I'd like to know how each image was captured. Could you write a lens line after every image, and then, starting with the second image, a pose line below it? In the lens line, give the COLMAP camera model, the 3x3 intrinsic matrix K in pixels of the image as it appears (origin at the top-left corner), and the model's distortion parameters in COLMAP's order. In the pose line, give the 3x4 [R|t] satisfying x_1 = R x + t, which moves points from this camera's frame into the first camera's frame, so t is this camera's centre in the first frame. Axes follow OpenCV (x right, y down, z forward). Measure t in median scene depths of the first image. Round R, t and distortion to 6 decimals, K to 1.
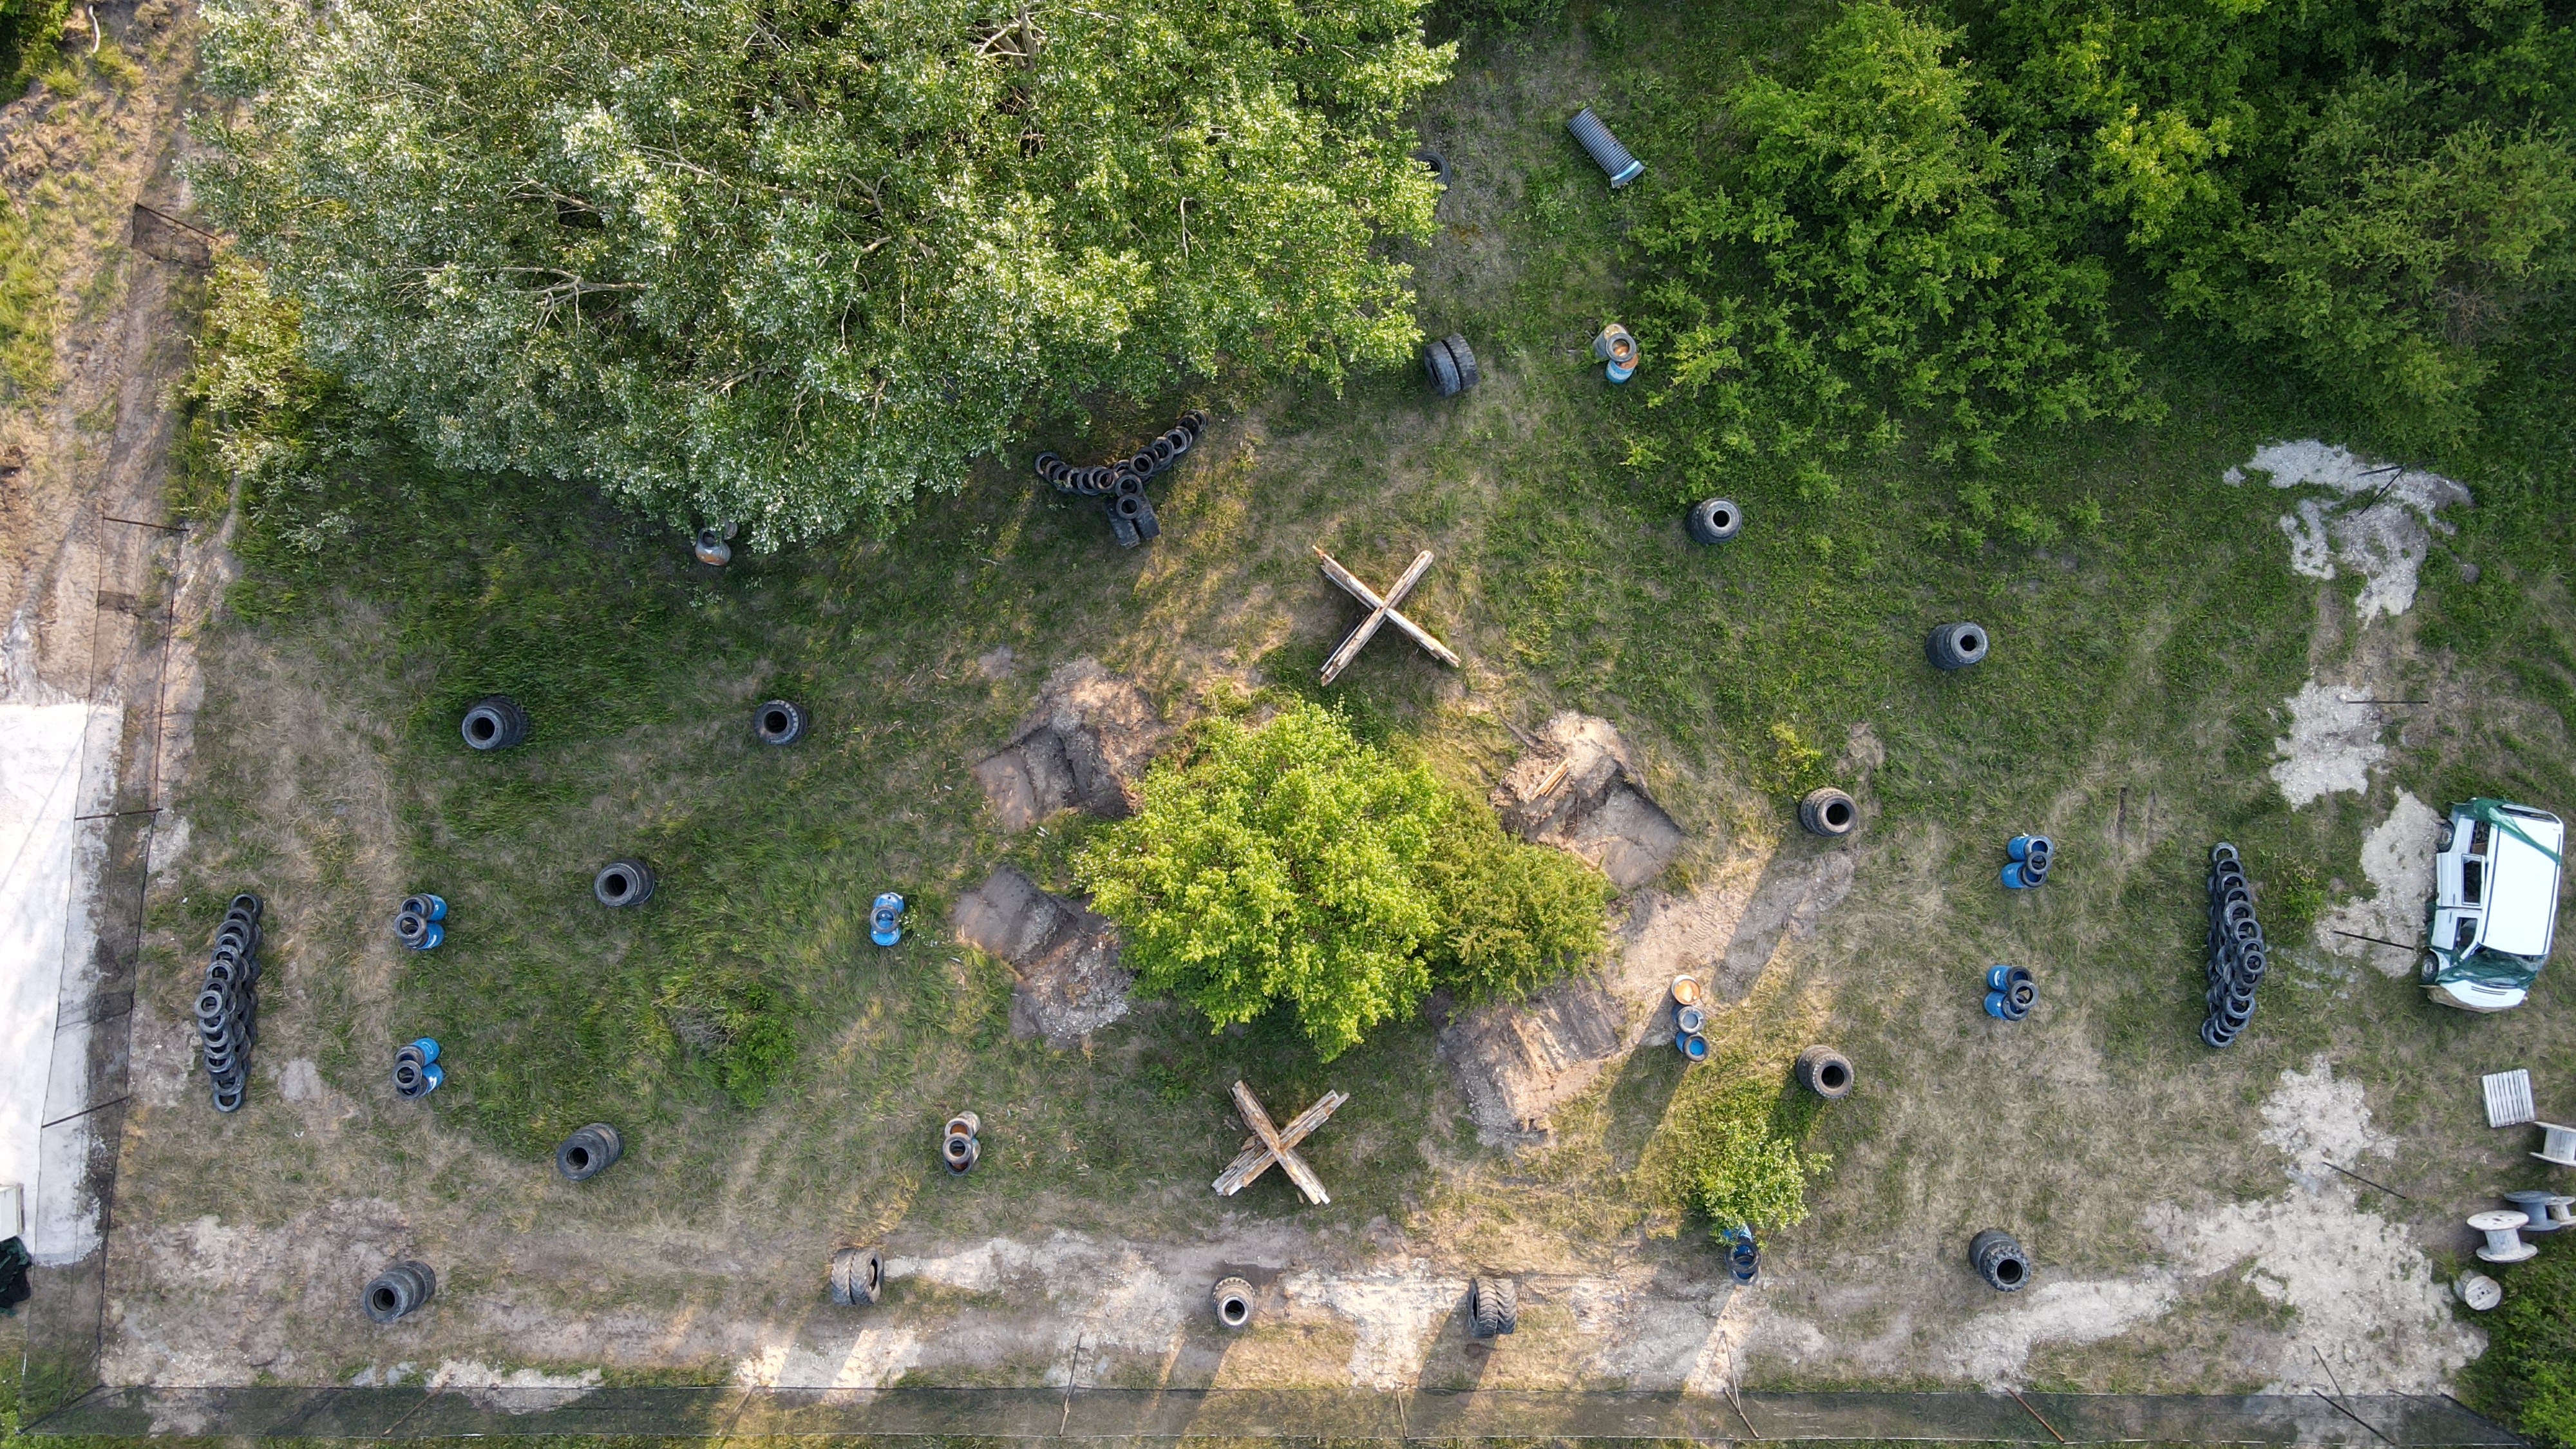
lens RADIAL K [[1902.9, 0, 1288.0], [0, 1902.9, 724.5], [0, 0, 1]] dist [-0.004754, 0.035583]
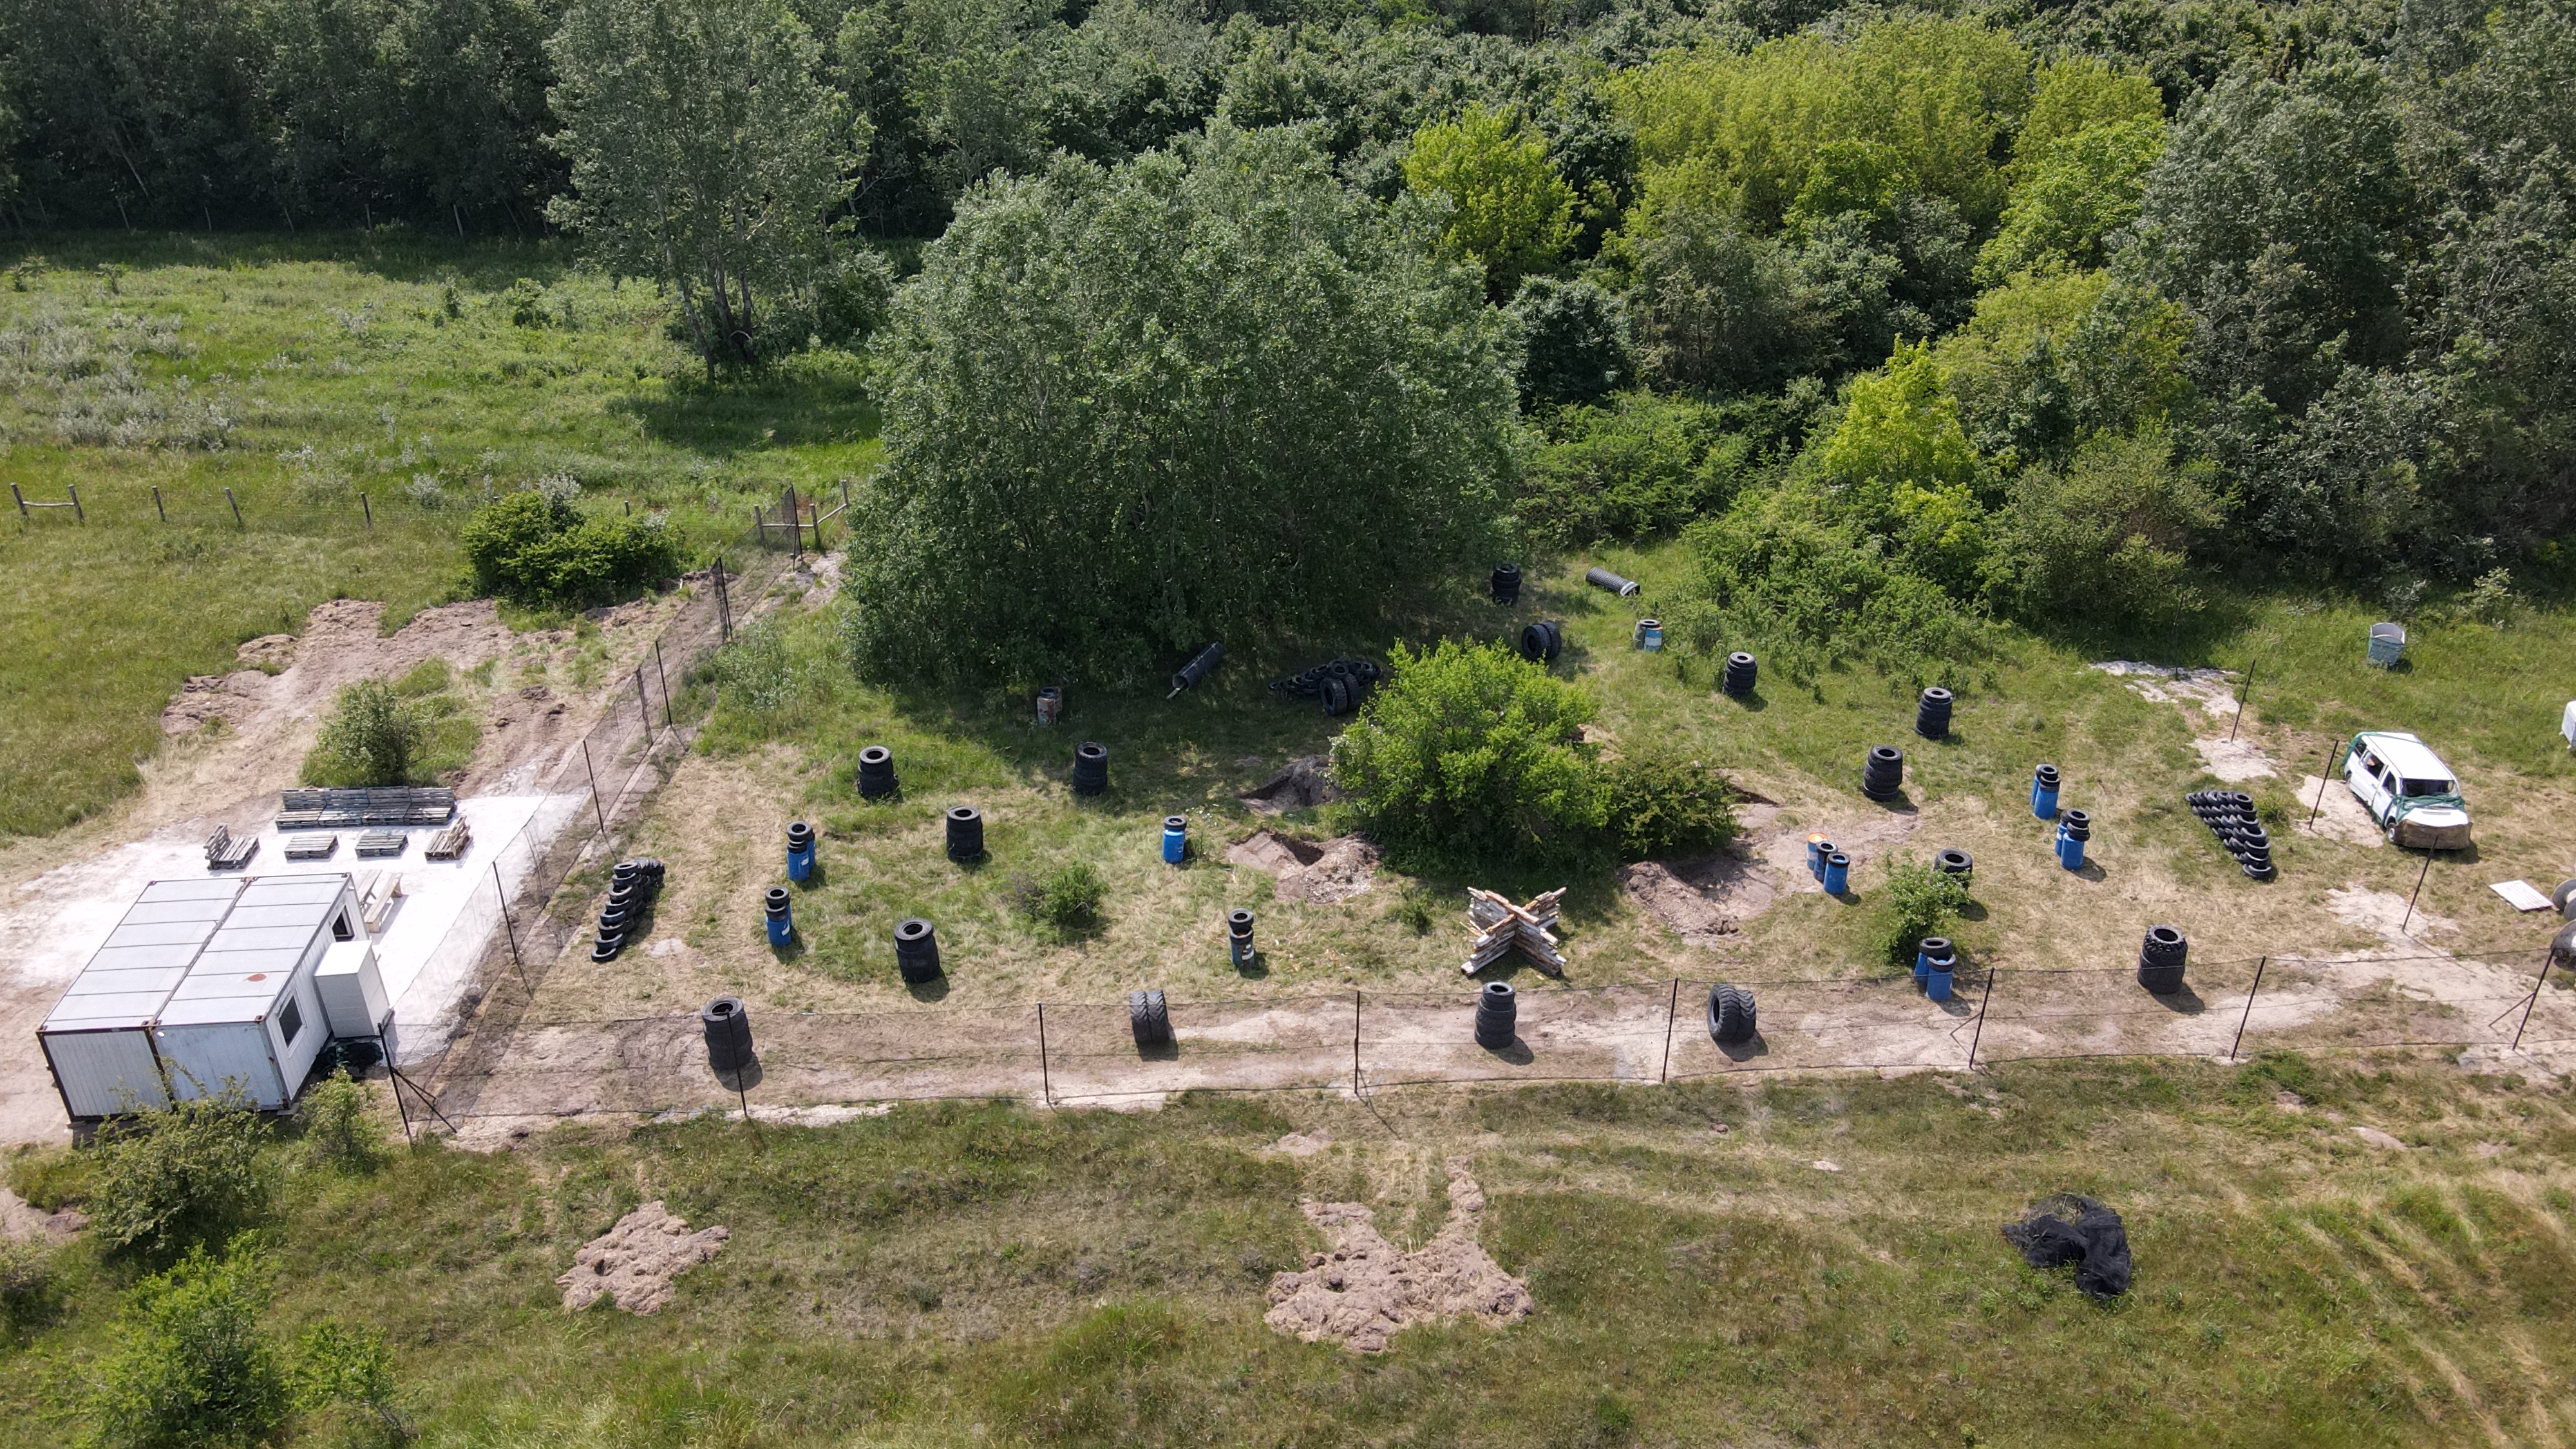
lens RADIAL K [[1909.1, 0, 1288.6], [0, 1909.1, 687.5], [0, 0, 1]] dist [-0.007317, 0.042563]
pose [[0.998296, -0.030914, 0.049500, -0.192710], [0.058233, 0.471766, -0.879799, 1.153341], [0.003846, 0.881182, 0.472762, 0.312665]]
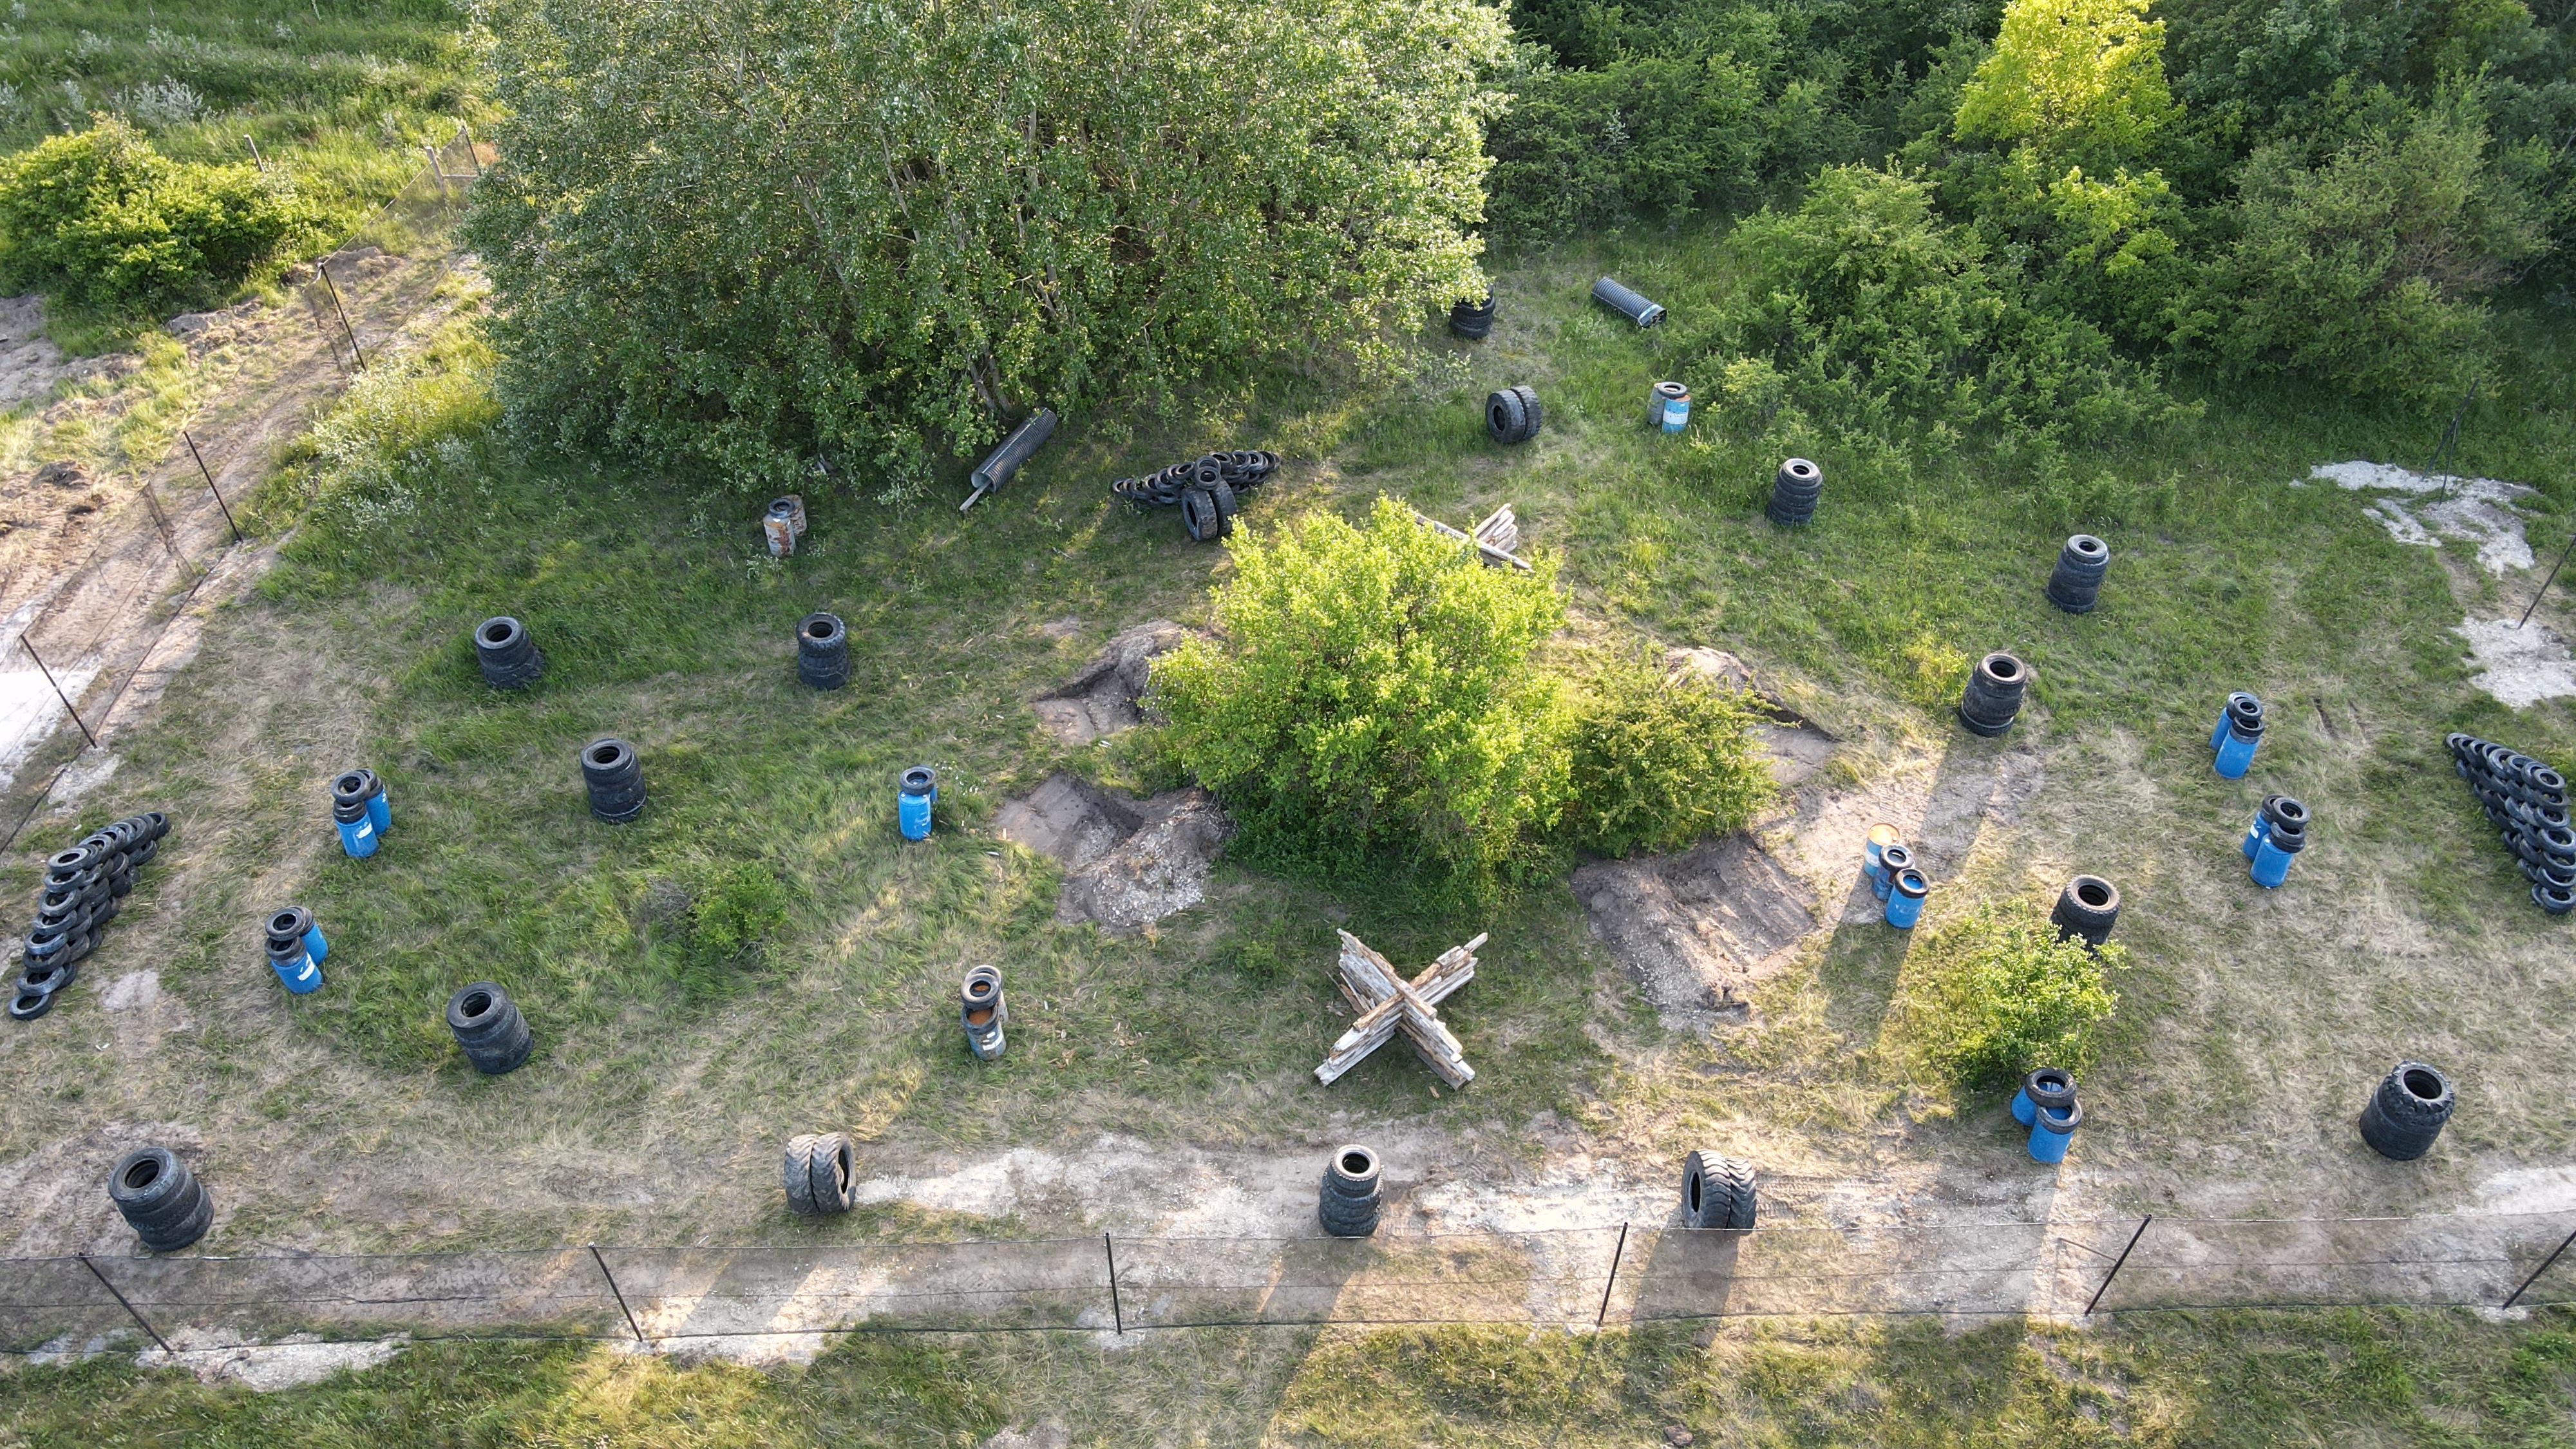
lens RADIAL K [[1902.9, 0, 1288.0], [0, 1902.9, 724.5], [0, 0, 1]] dist [-0.004754, 0.035583]
pose [[0.999662, -0.020054, 0.016555, -0.059630], [0.025903, 0.711737, -0.701968, 0.664472], [0.002295, 0.702160, 0.712016, 0.372630]]
